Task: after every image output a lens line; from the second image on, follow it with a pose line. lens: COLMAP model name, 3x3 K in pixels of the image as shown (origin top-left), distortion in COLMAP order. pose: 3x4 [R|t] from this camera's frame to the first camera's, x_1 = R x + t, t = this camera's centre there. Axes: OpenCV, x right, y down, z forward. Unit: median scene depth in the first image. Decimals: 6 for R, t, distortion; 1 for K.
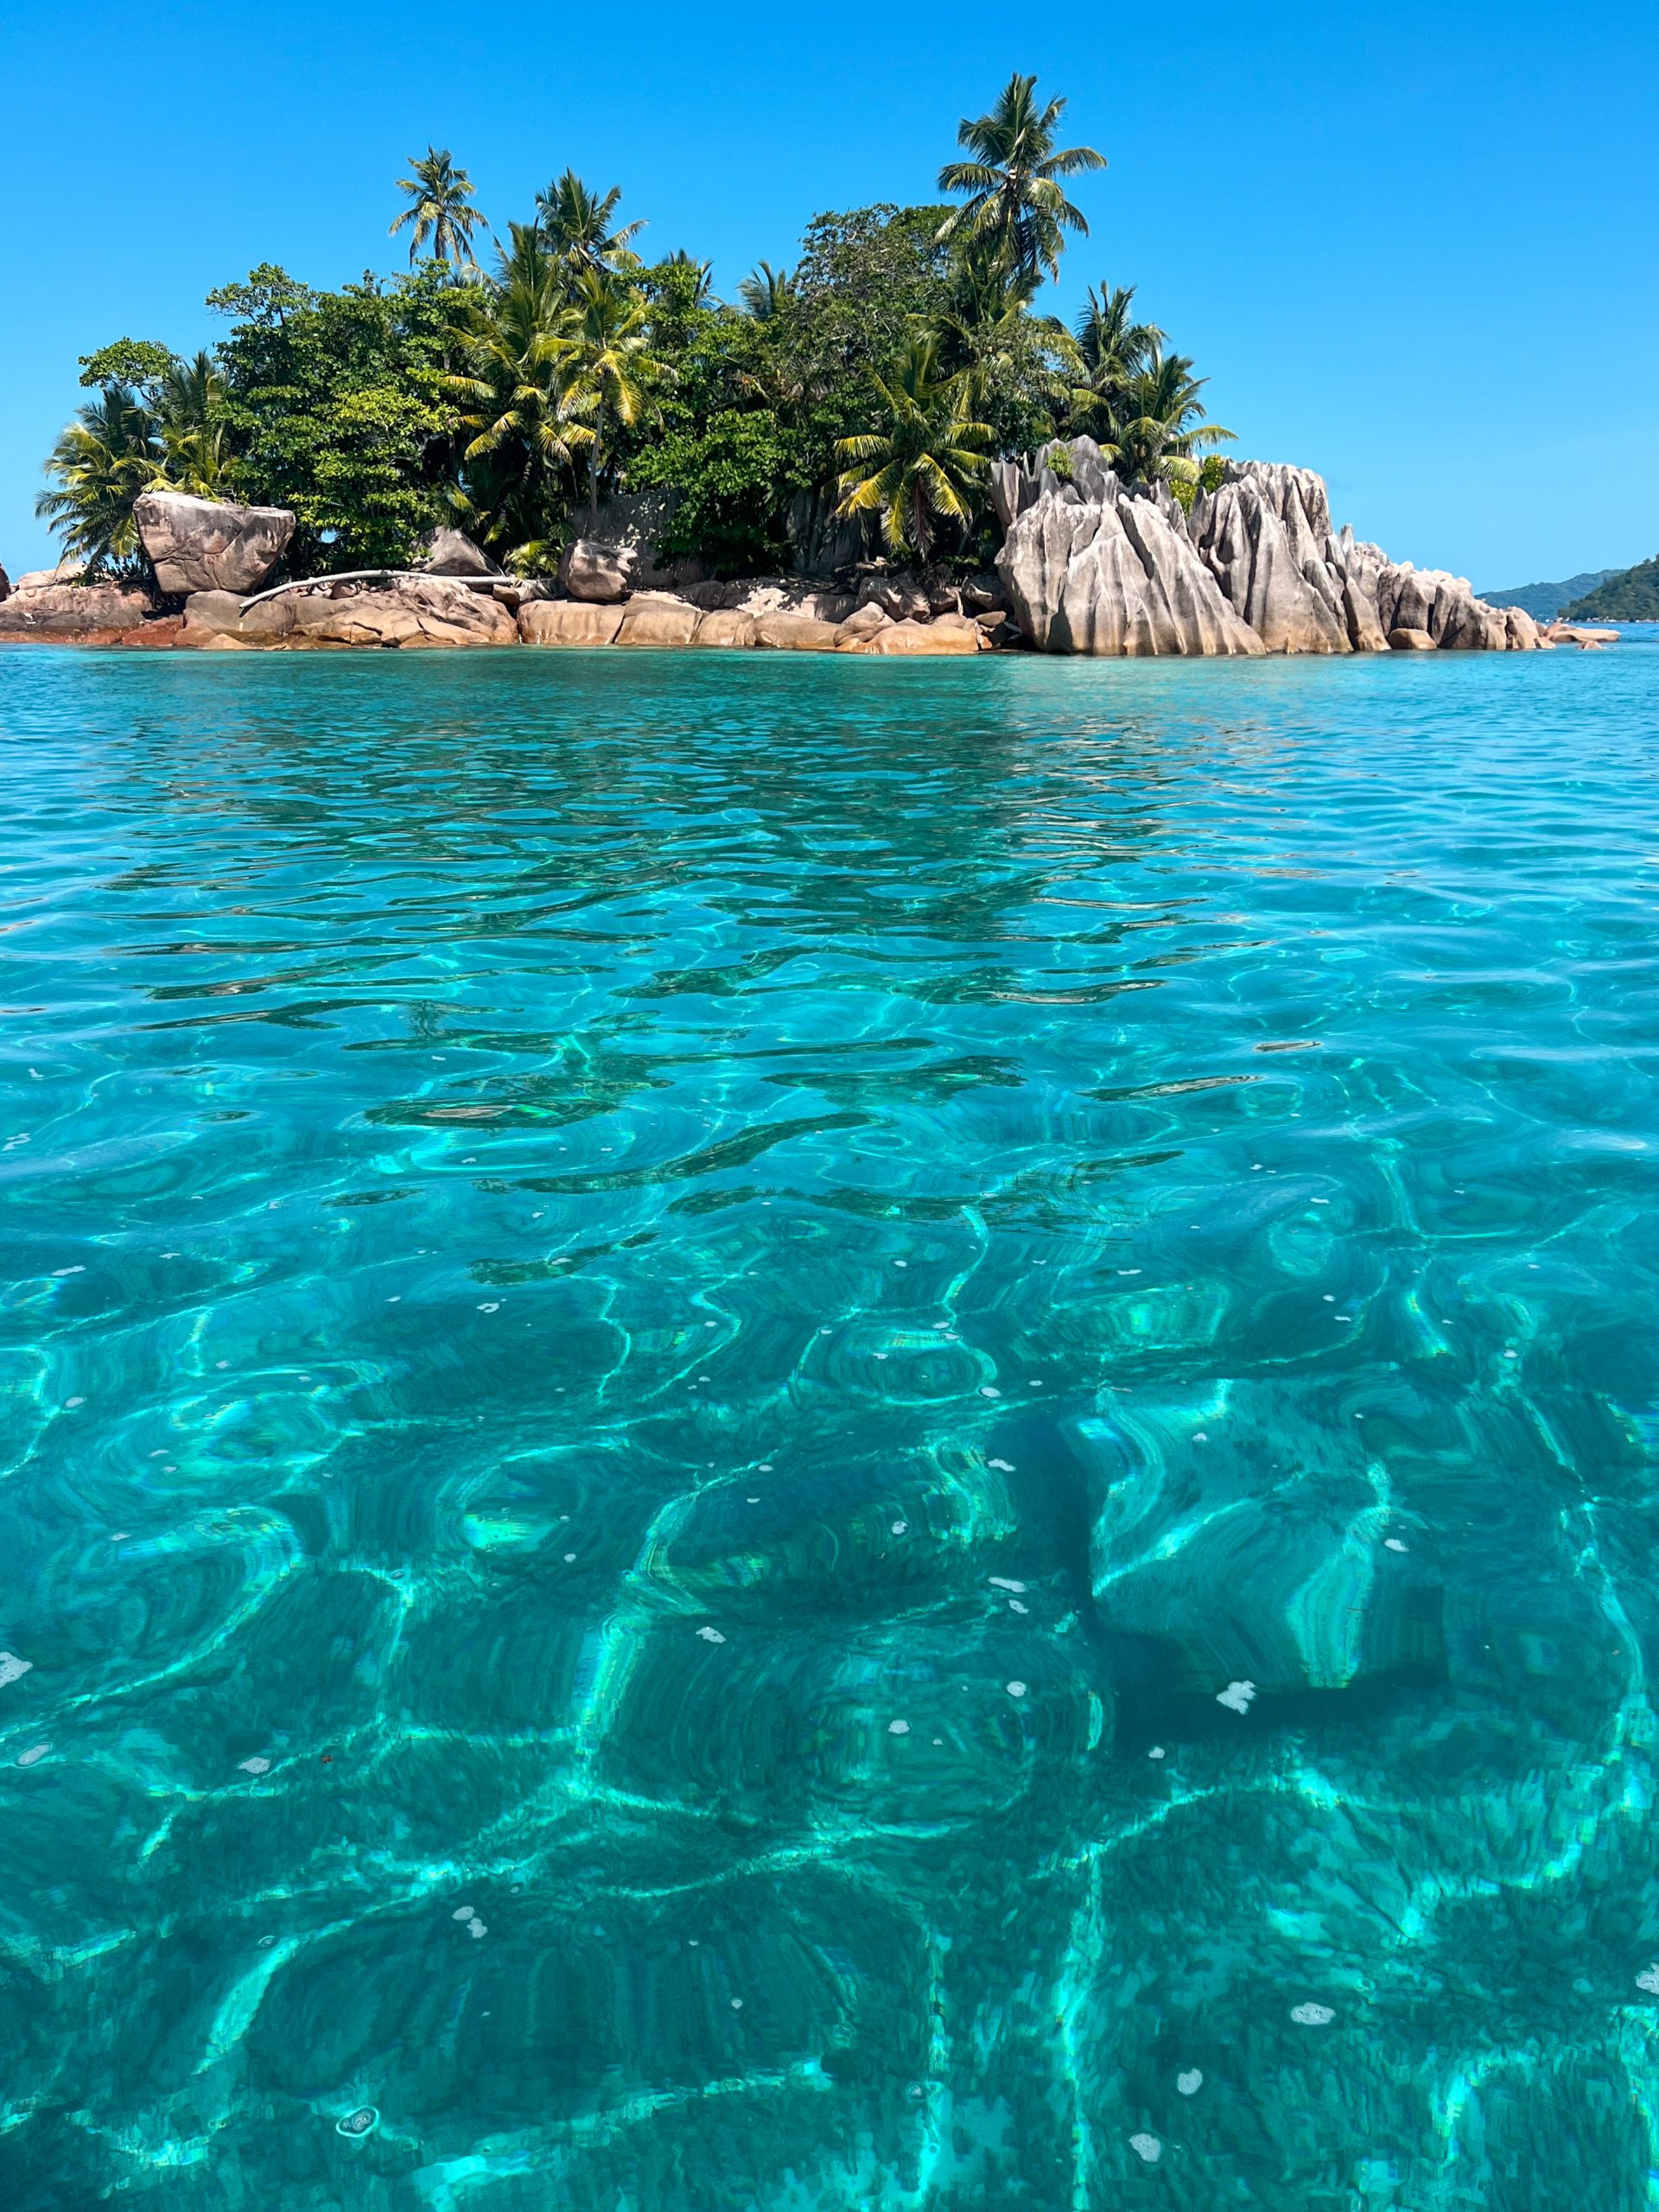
lens RADIAL K [[1628.4, 0, 829.5], [0, 1628.4, 1106.0], [0, 0, 1]] dist [0.043971, -0.000430]
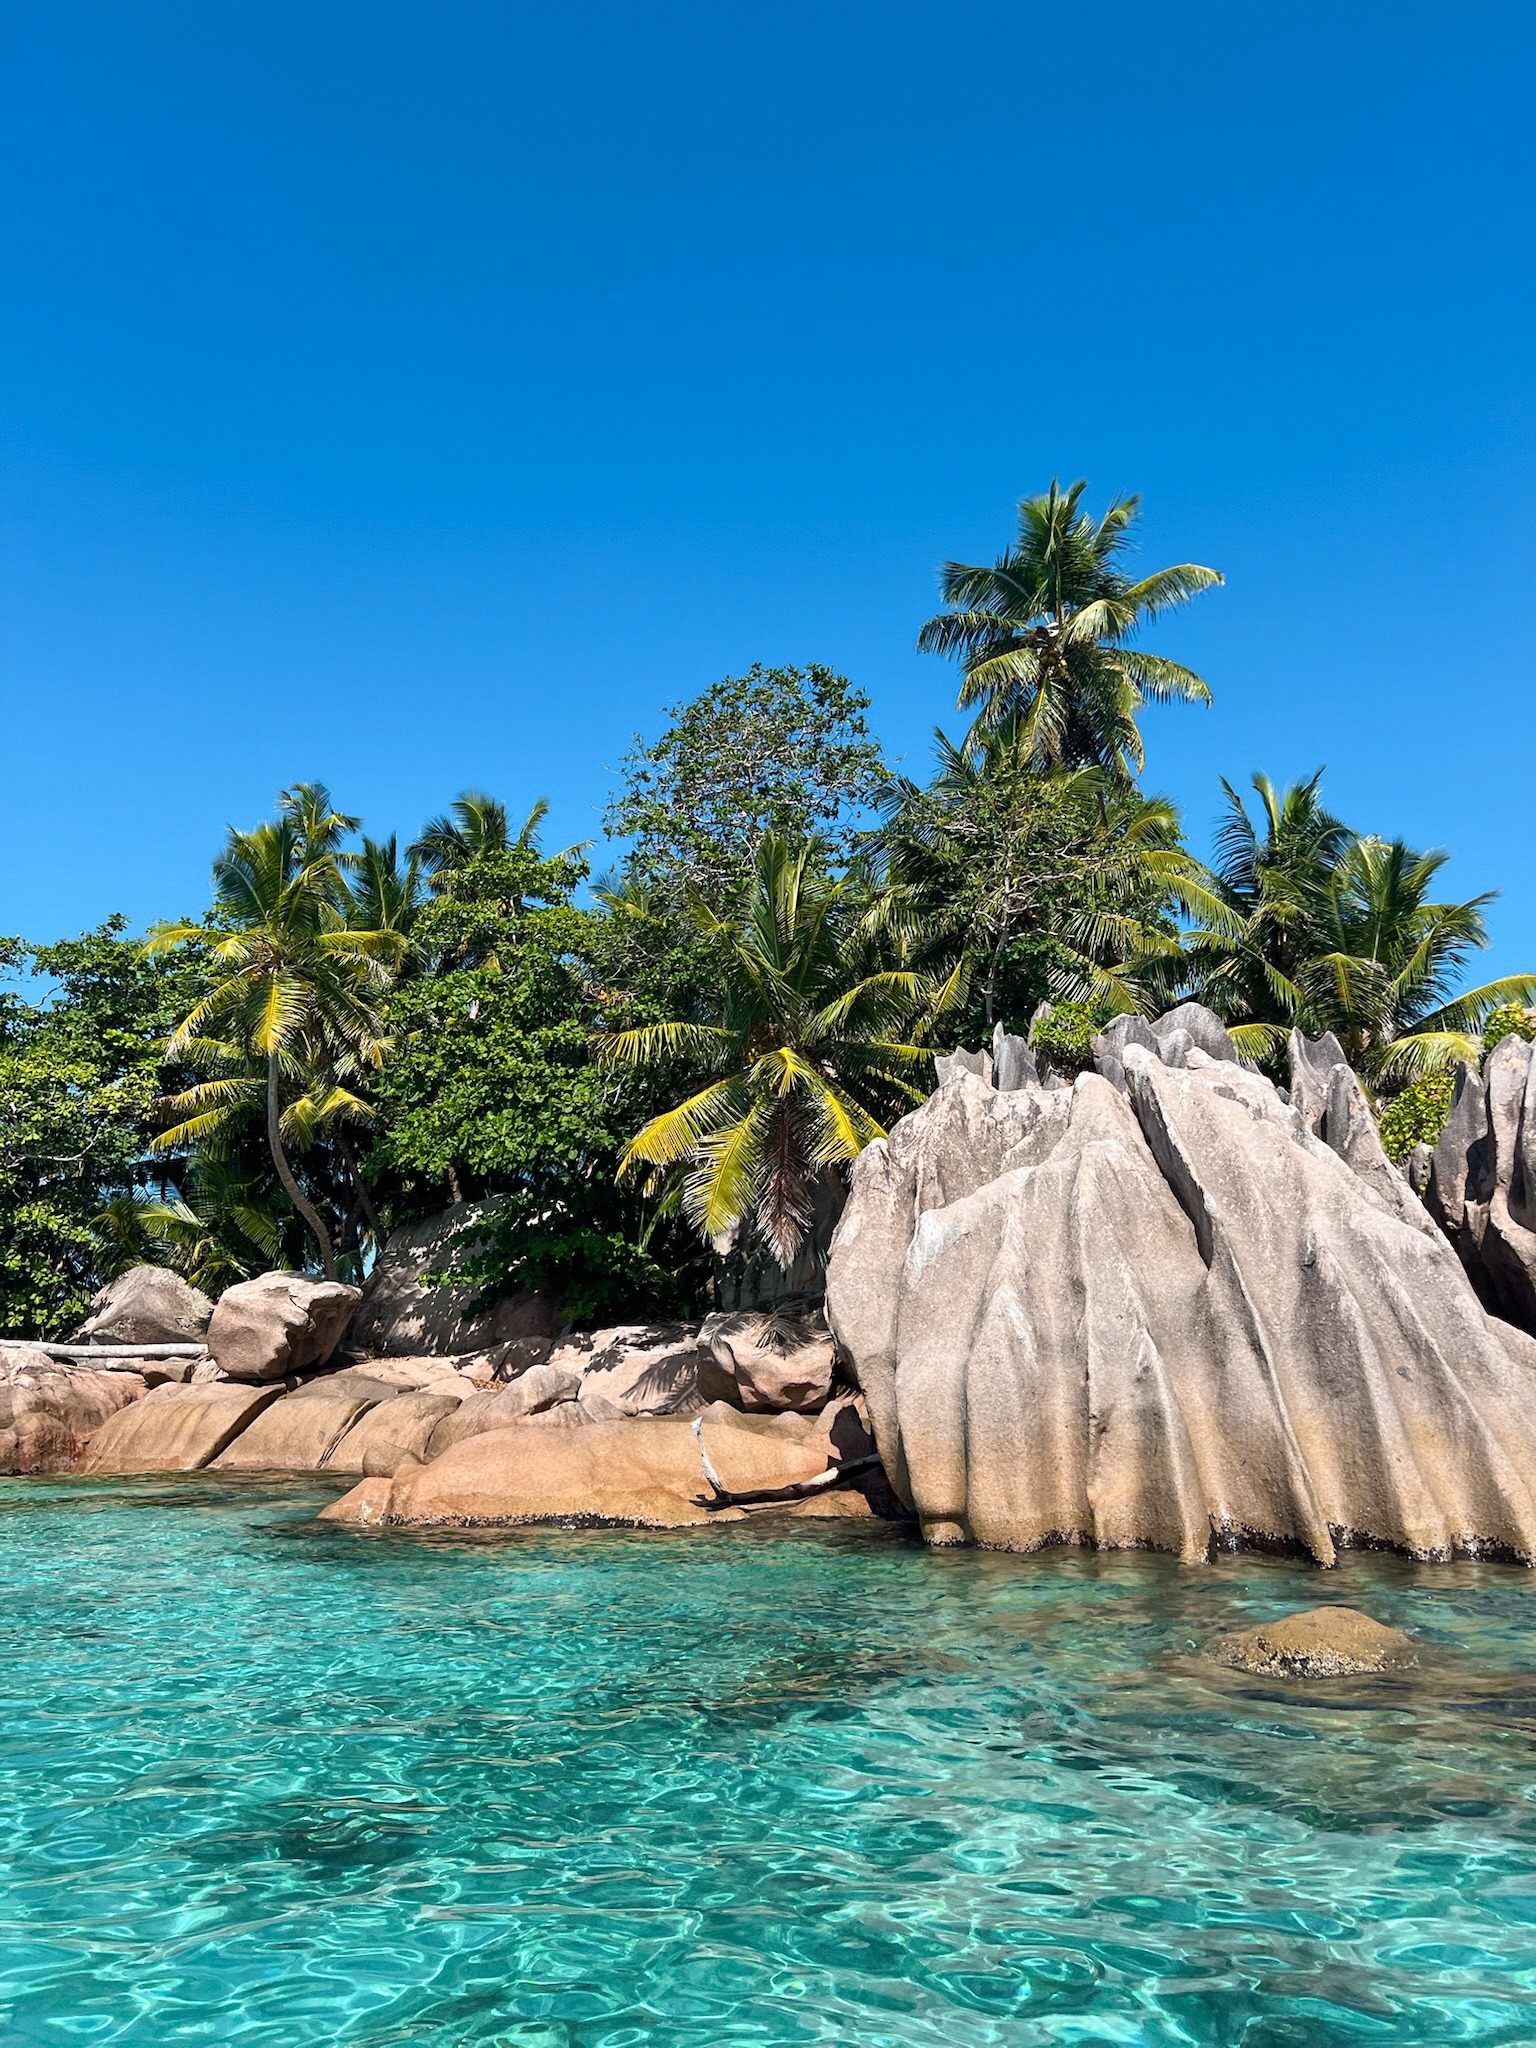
lens RADIAL K [[1507.7, 0, 768.0], [0, 1507.7, 1024.0], [0, 0, 1]] dist [0.043971, -0.000430]
pose [[0.932162, -0.100650, -0.347769, 0.221910], [-0.088525, 0.868055, -0.488511, -0.218360], [0.351051, 0.486158, 0.800258, 0.729609]]
